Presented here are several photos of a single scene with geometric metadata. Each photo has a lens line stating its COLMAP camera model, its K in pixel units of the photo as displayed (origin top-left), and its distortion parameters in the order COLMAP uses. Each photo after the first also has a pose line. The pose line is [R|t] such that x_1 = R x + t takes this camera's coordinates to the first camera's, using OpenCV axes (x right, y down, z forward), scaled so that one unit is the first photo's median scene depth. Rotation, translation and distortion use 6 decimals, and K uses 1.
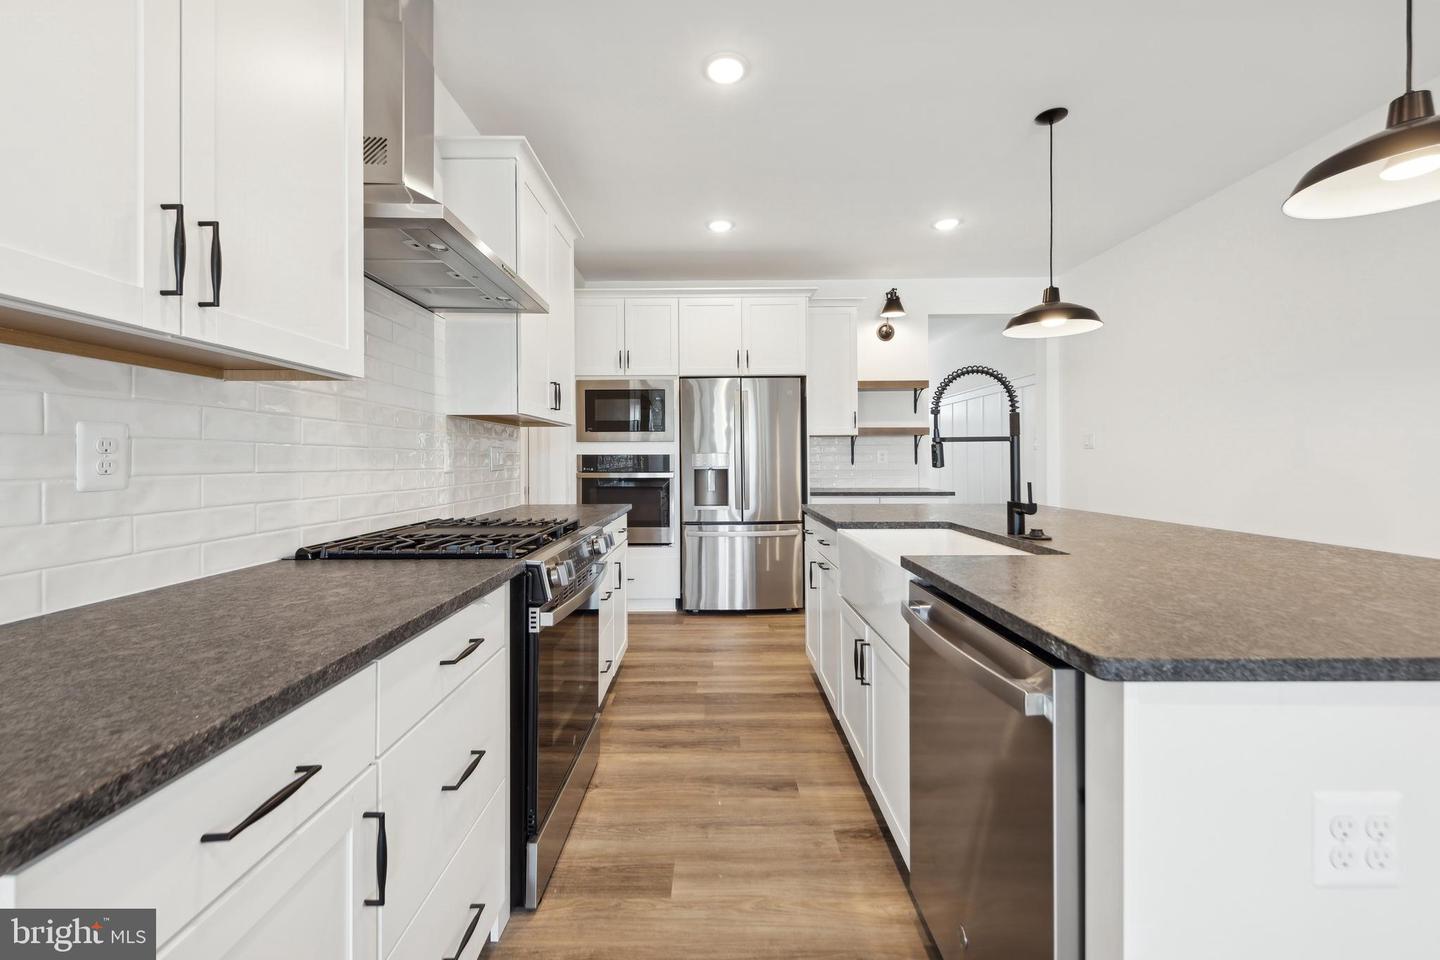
lens RADIAL K [[574.4, 0, 714.9], [0, 574.4, 454.6], [0, 0, 1]] dist [0.011327, -0.000954]
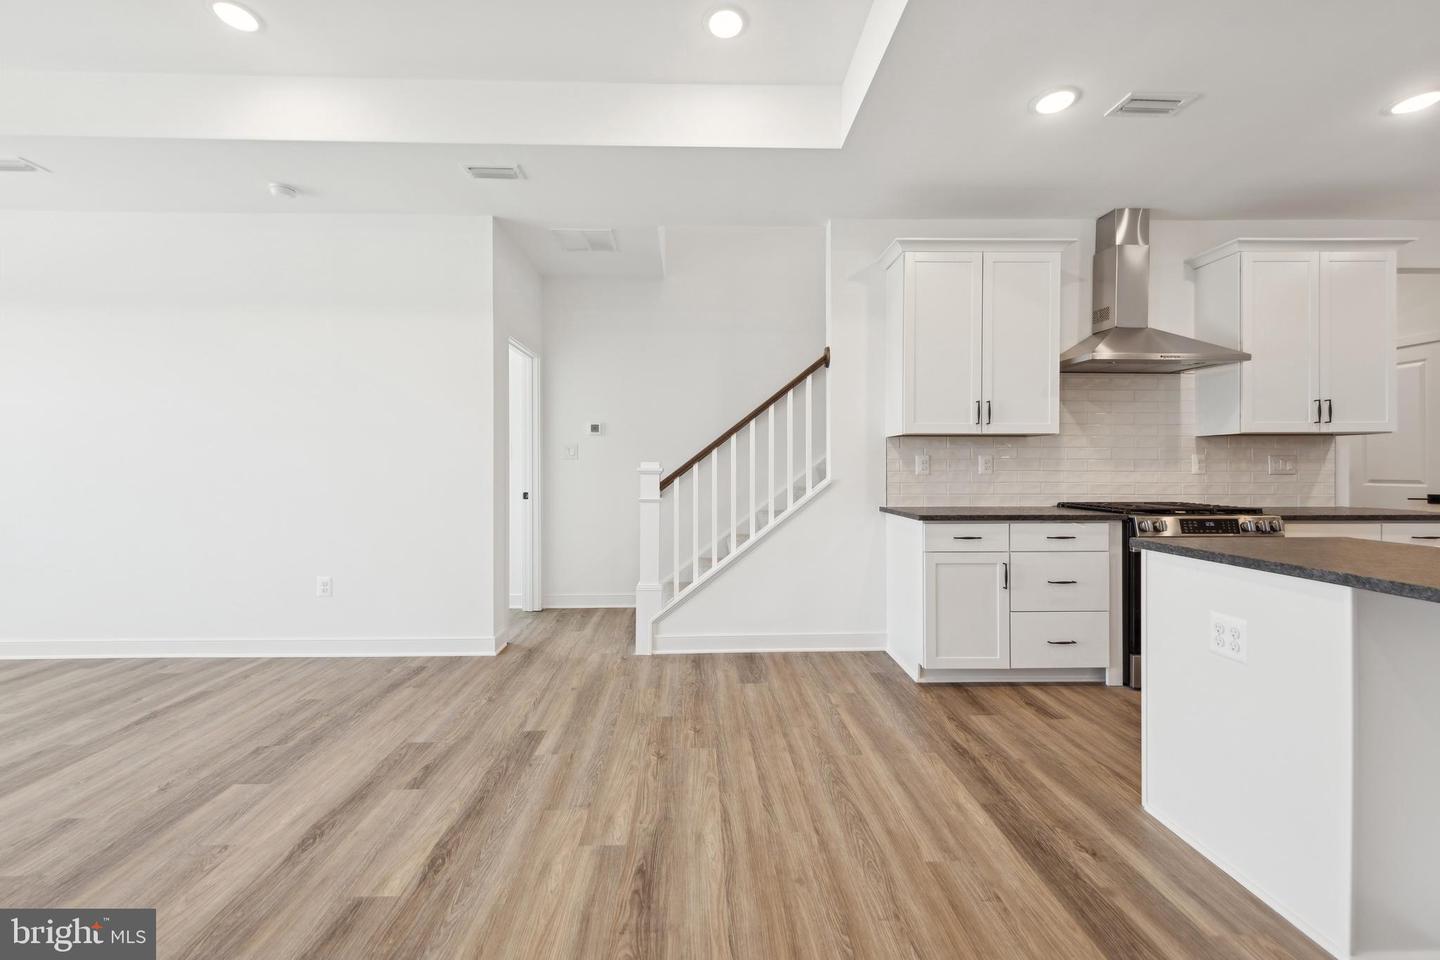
lens RADIAL K [[550.6, 0, 702.4], [0, 550.6, 470.6], [0, 0, 1]] dist [0.006534, -0.000132]
pose [[0.003406, 0.010385, -0.999940, 1.078159], [0.009396, 0.999902, 0.010417, -0.006098], [0.999950, -0.009431, 0.003308, -0.340602]]
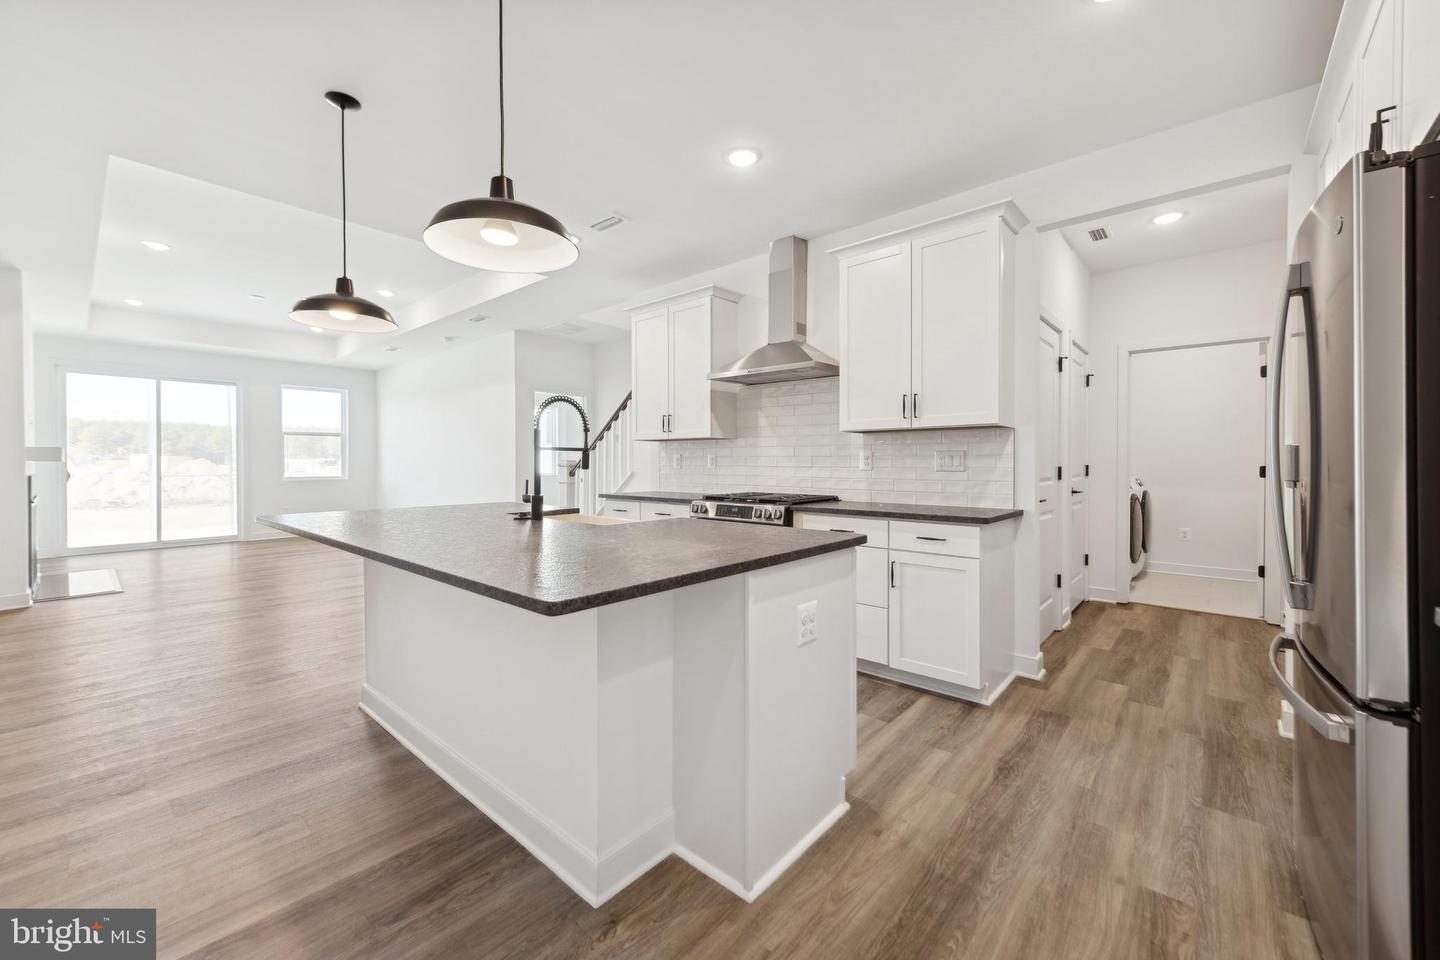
lens RADIAL K [[574.4, 0, 683.8], [0, 574.4, 468.1], [0, 0, 1]] dist [0.011327, -0.000954]
pose [[-0.698996, 0.011704, -0.715030, 1.076167], [0.009720, 0.999929, 0.006865, 0.010654], [0.715059, -0.002151, -0.699060, 1.883133]]
